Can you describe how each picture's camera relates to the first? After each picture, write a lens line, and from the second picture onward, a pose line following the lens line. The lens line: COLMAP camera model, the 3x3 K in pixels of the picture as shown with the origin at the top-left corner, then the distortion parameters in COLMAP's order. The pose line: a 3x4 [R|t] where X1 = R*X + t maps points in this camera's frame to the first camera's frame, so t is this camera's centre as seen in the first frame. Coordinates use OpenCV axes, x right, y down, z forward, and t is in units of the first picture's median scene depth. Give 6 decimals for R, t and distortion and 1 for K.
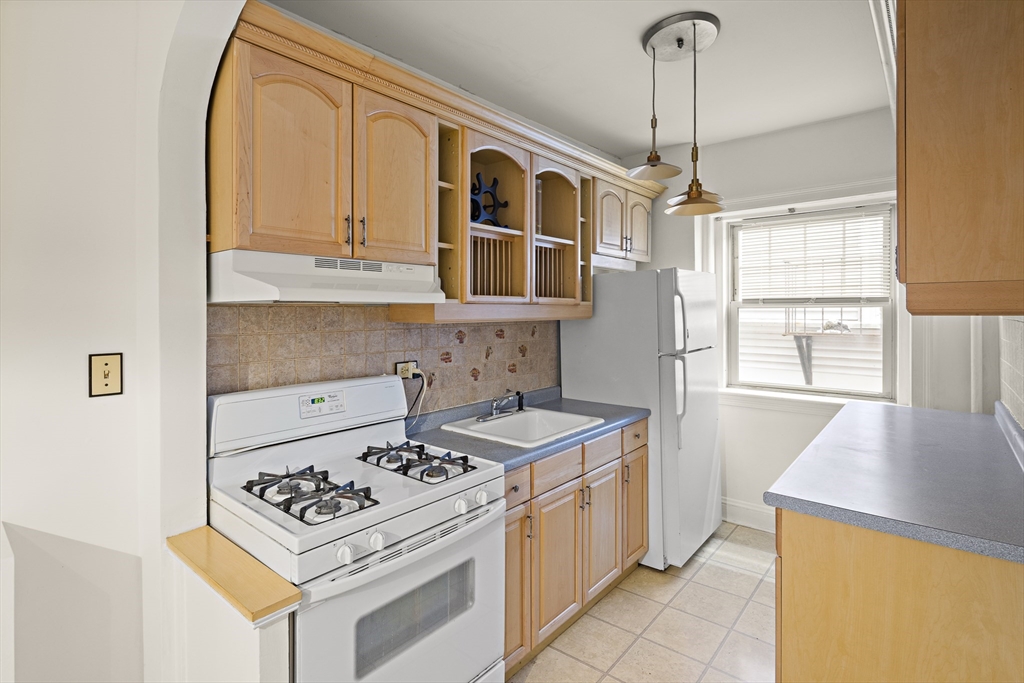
lens RADIAL K [[500.8, 0, 497.5], [0, 500.8, 311.7], [0, 0, 1]] dist [-0.001389, -0.001097]
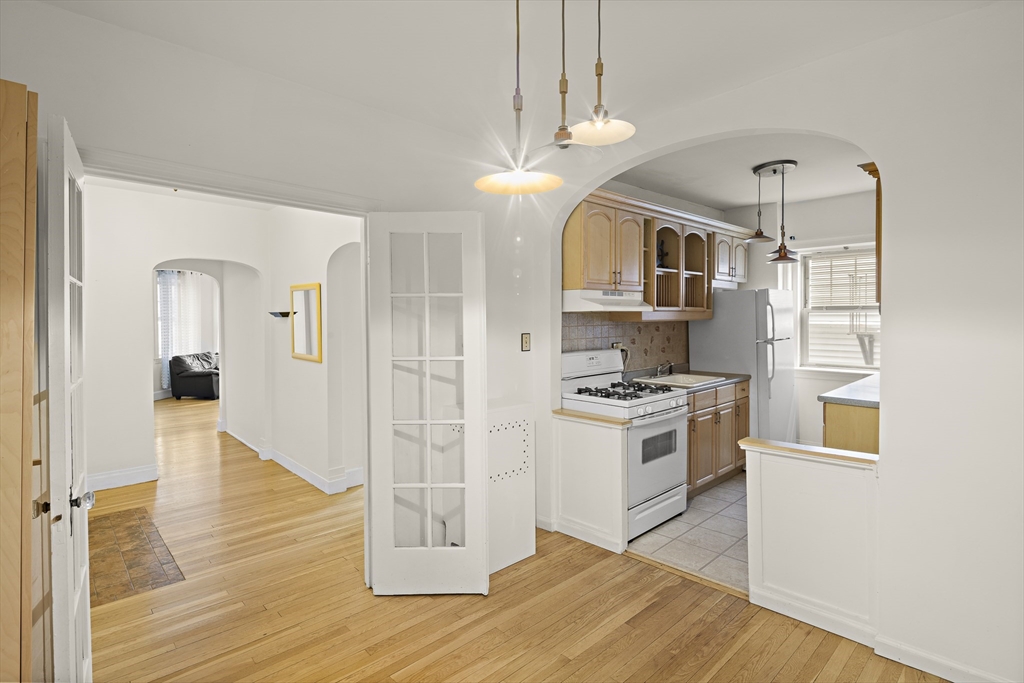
lens RADIAL K [[500.8, 0, 504.8], [0, 500.8, 323.0], [0, 0, 1]] dist [-0.001389, -0.001097]
pose [[0.994602, -0.000973, -0.103760, -0.354224], [0.002272, 0.999920, 0.012409, 0.002879], [0.103740, -0.012578, 0.994525, -0.773768]]
